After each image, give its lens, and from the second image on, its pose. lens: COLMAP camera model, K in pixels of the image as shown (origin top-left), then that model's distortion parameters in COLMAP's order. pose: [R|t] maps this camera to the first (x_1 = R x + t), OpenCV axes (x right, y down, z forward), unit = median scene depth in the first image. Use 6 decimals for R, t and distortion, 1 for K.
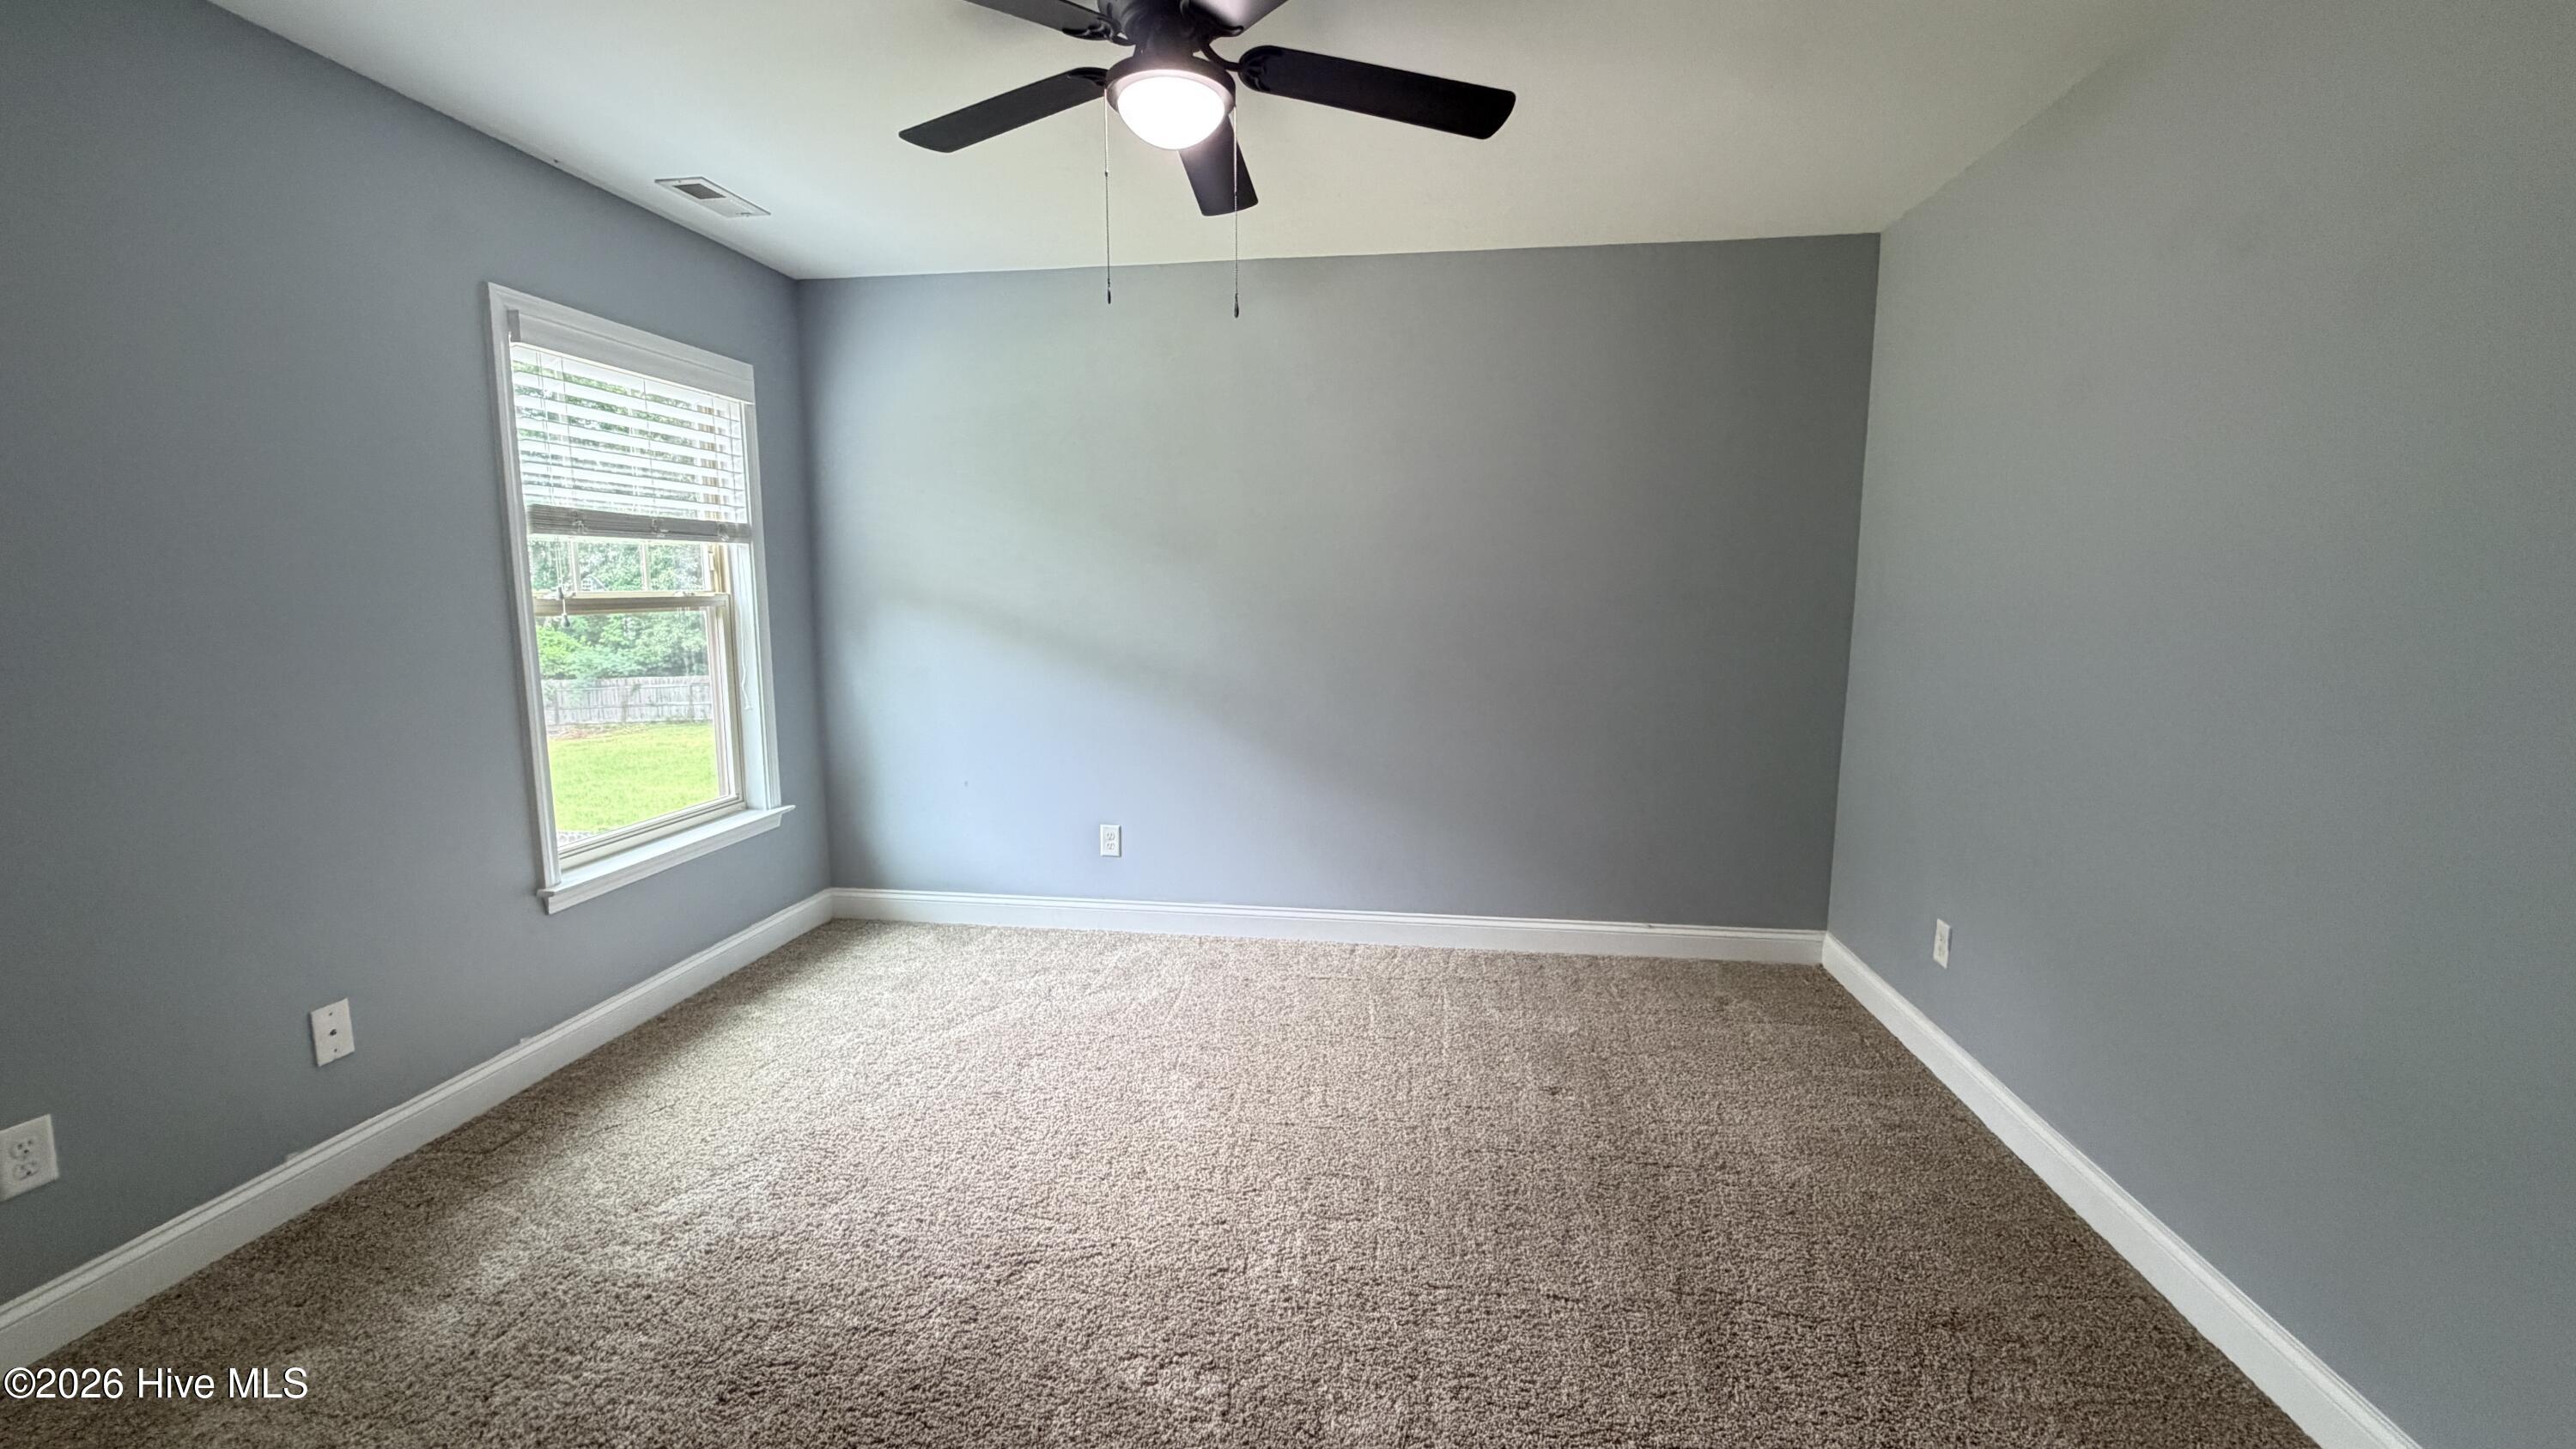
lens RADIAL K [[1024.6, 0, 1293.4], [0, 1024.6, 726.7], [0, 0, 1]] dist [-0.001712, -0.000164]
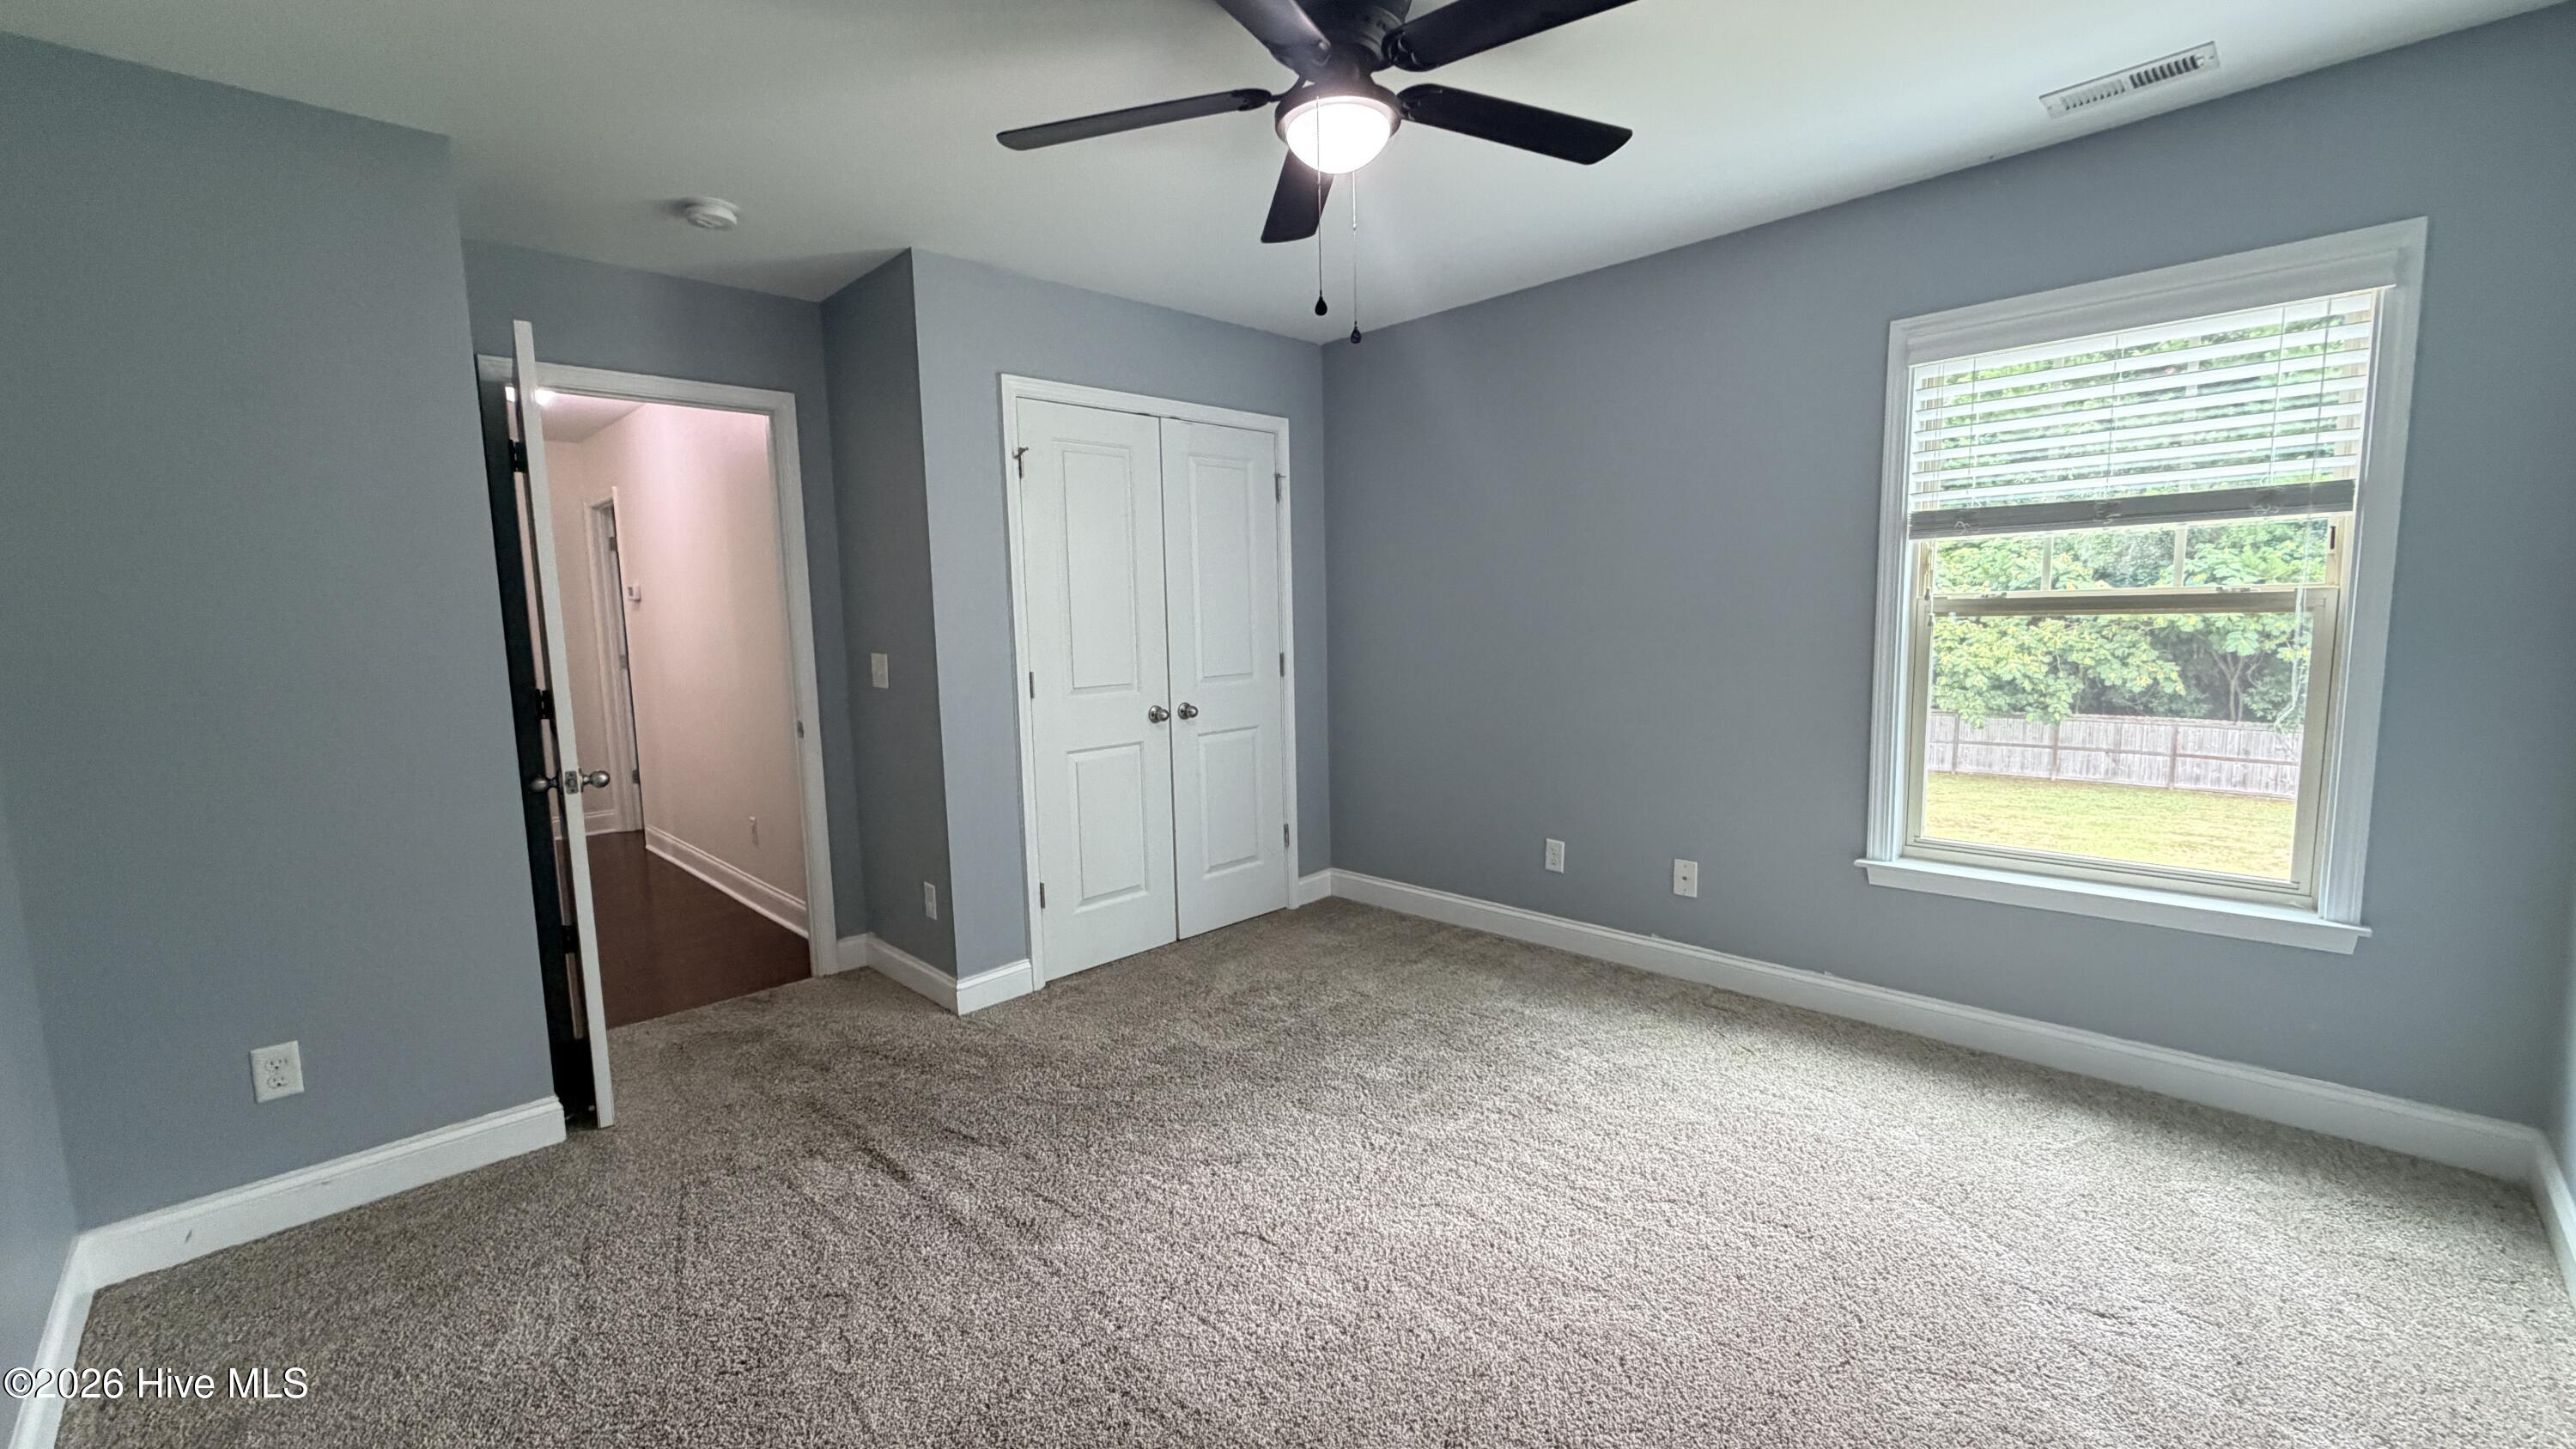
lens RADIAL K [[1024.6, 0, 1271.6], [0, 1024.6, 719.2], [0, 0, 1]] dist [-0.001712, -0.000164]
pose [[-0.607666, 0.093565, -0.788662, 0.528958], [-0.091538, 0.978166, 0.186578, -0.139240], [0.788900, 0.185570, -0.585834, 1.112533]]
